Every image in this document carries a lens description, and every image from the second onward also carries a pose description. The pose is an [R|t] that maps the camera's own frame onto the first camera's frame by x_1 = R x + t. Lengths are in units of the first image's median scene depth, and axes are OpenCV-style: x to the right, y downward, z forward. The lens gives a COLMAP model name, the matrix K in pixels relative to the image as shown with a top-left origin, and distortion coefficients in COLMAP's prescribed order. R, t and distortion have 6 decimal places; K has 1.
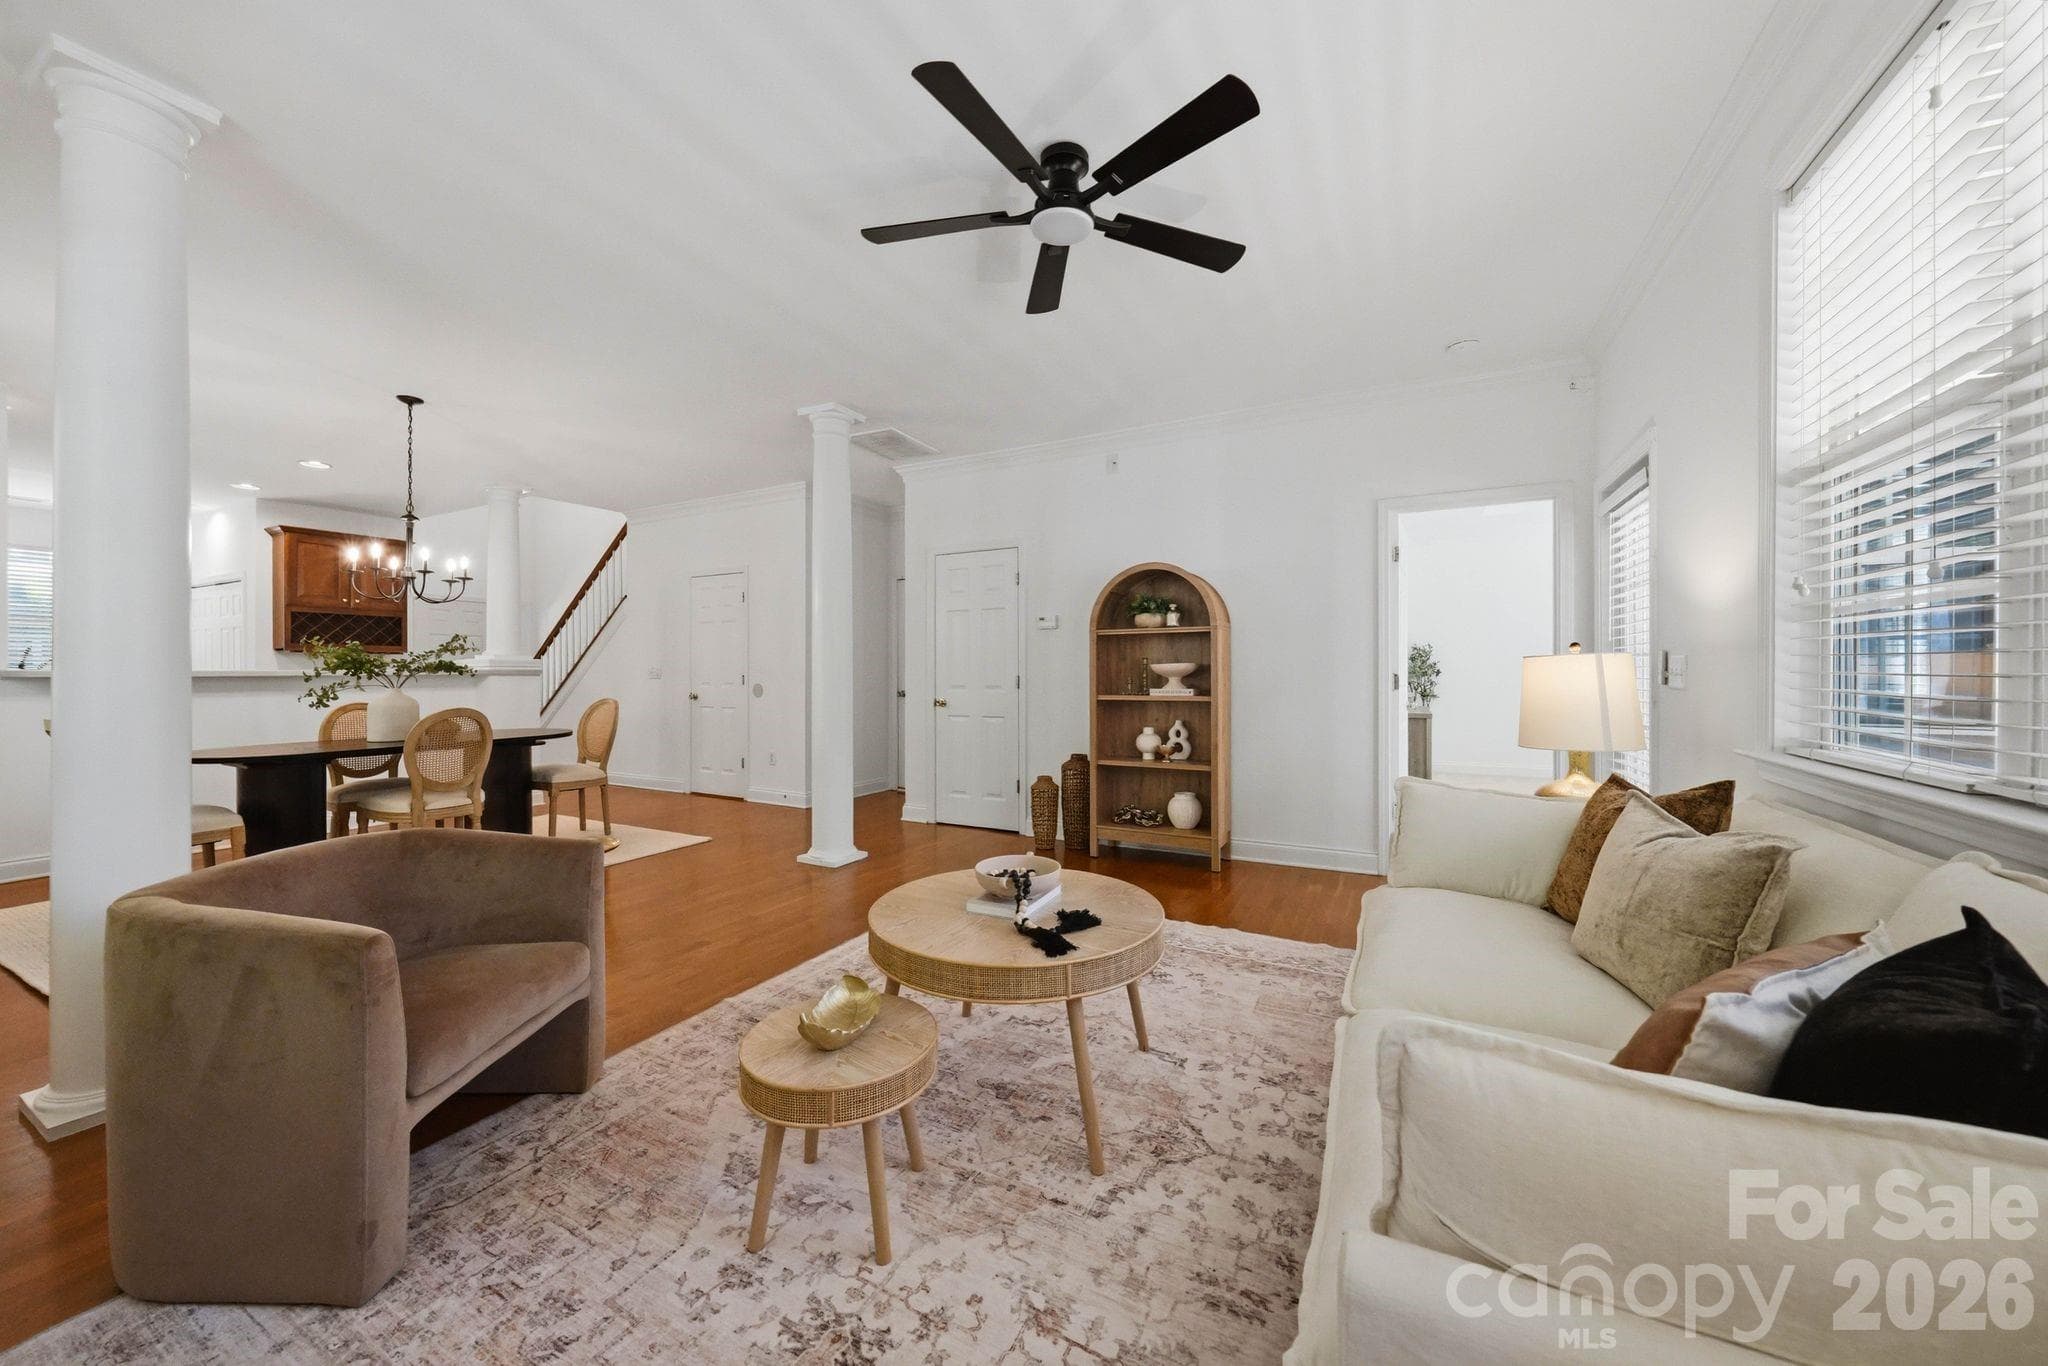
lens RADIAL K [[719.2, 0, 1026.9], [0, 719.2, 671.4], [0, 0, 1]] dist [0.003302, 0.000020]
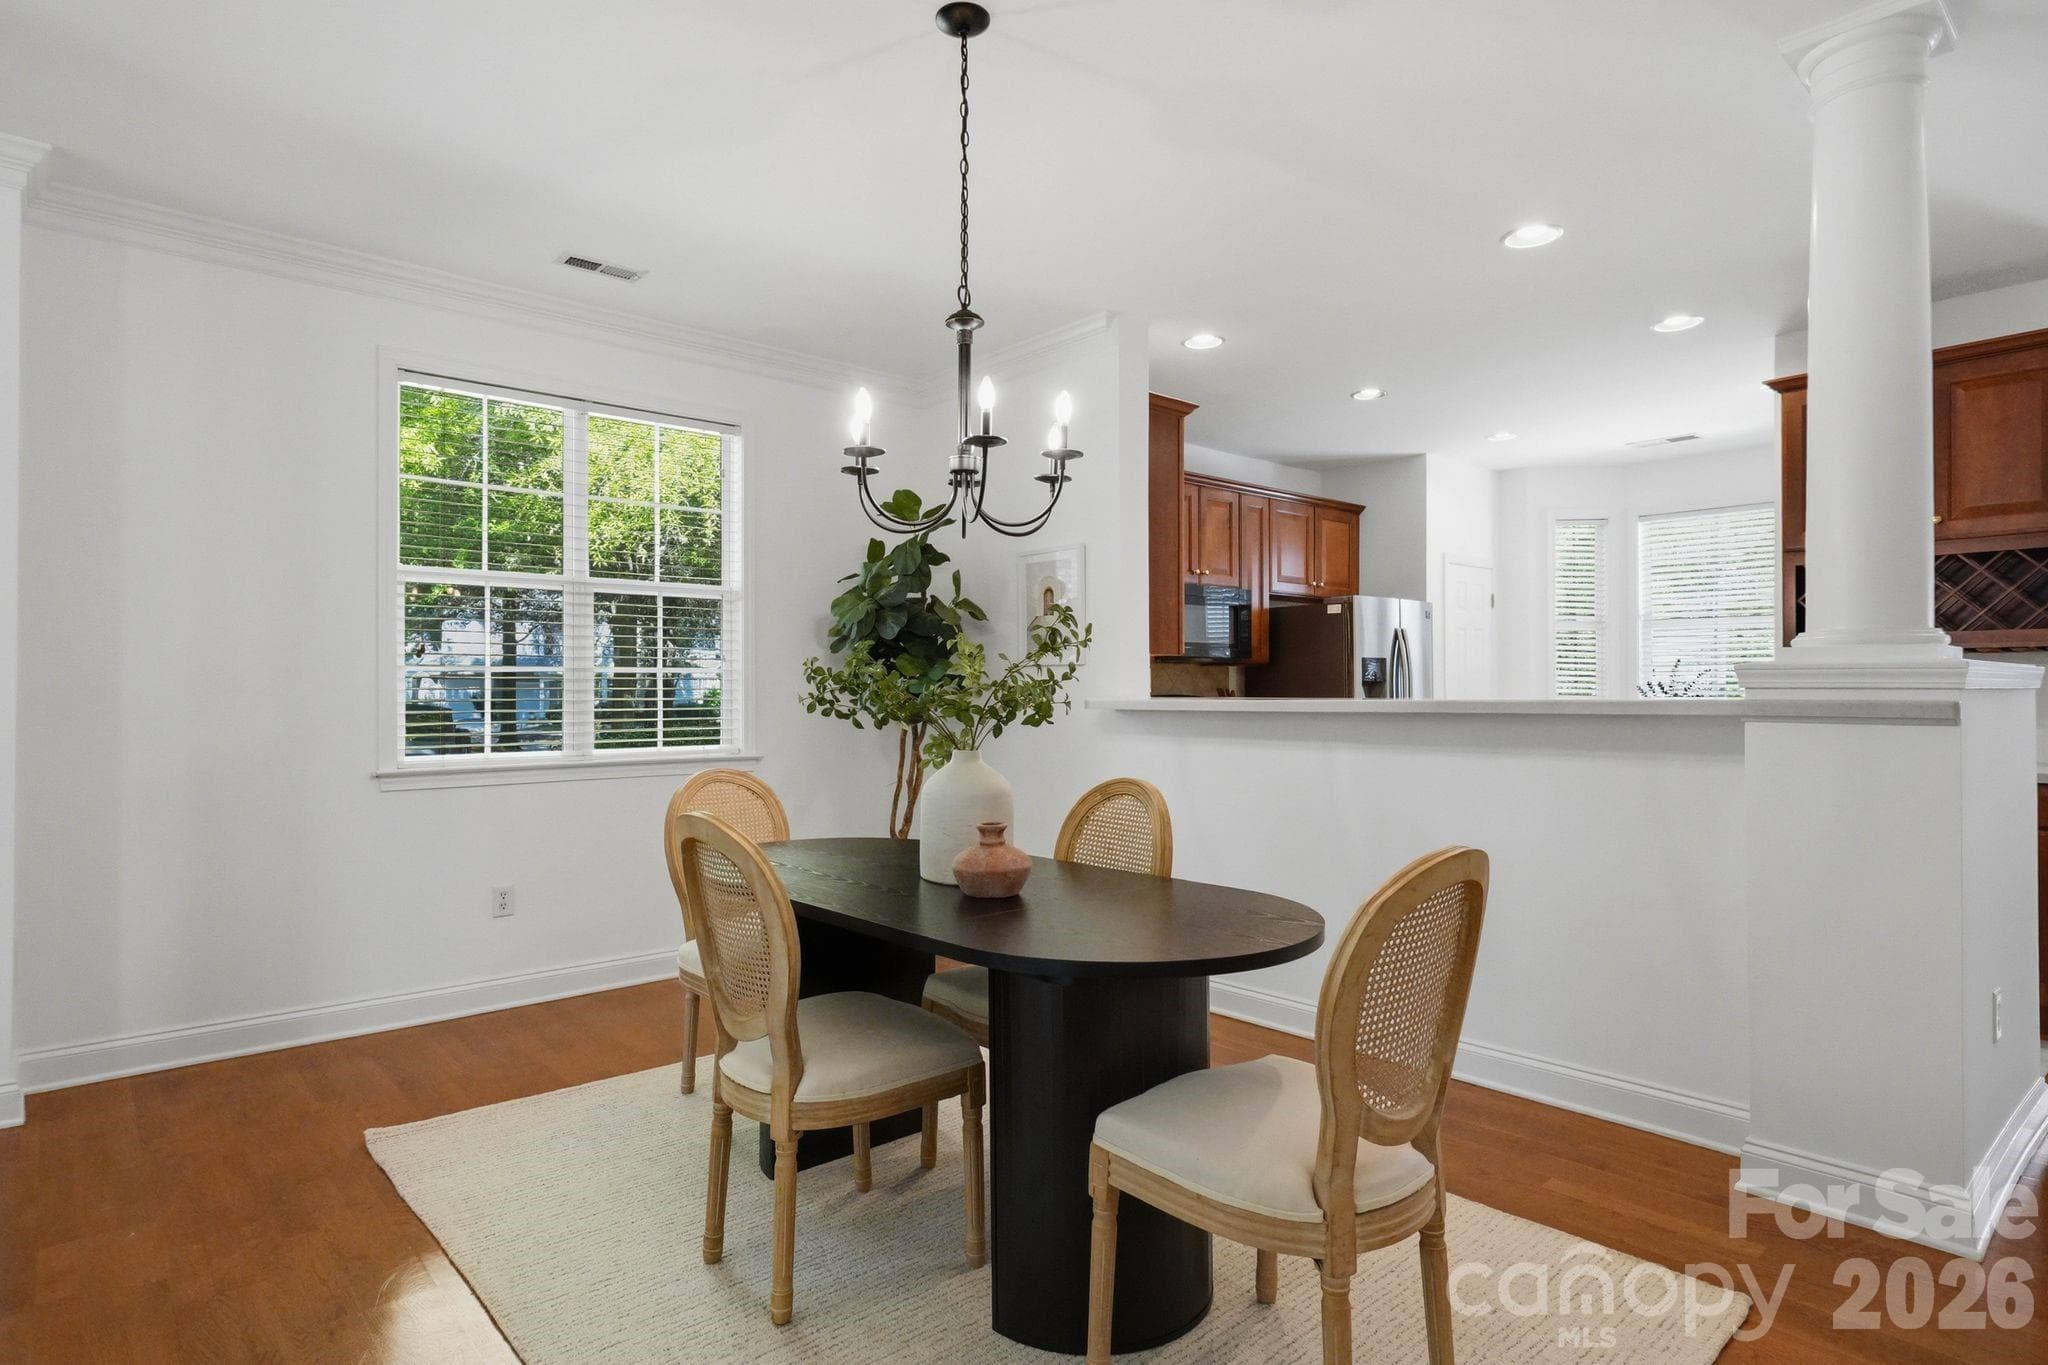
lens RADIAL K [[1101.9, 0, 1021.1], [0, 1101.9, 684.2], [0, 0, 1]] dist [0.008719, 0.000103]
pose [[-0.366959, -0.001859, -0.930235, -0.291995], [0.002604, 0.999992, -0.003026, -0.011359], [0.930234, -0.003533, -0.366951, 1.177260]]
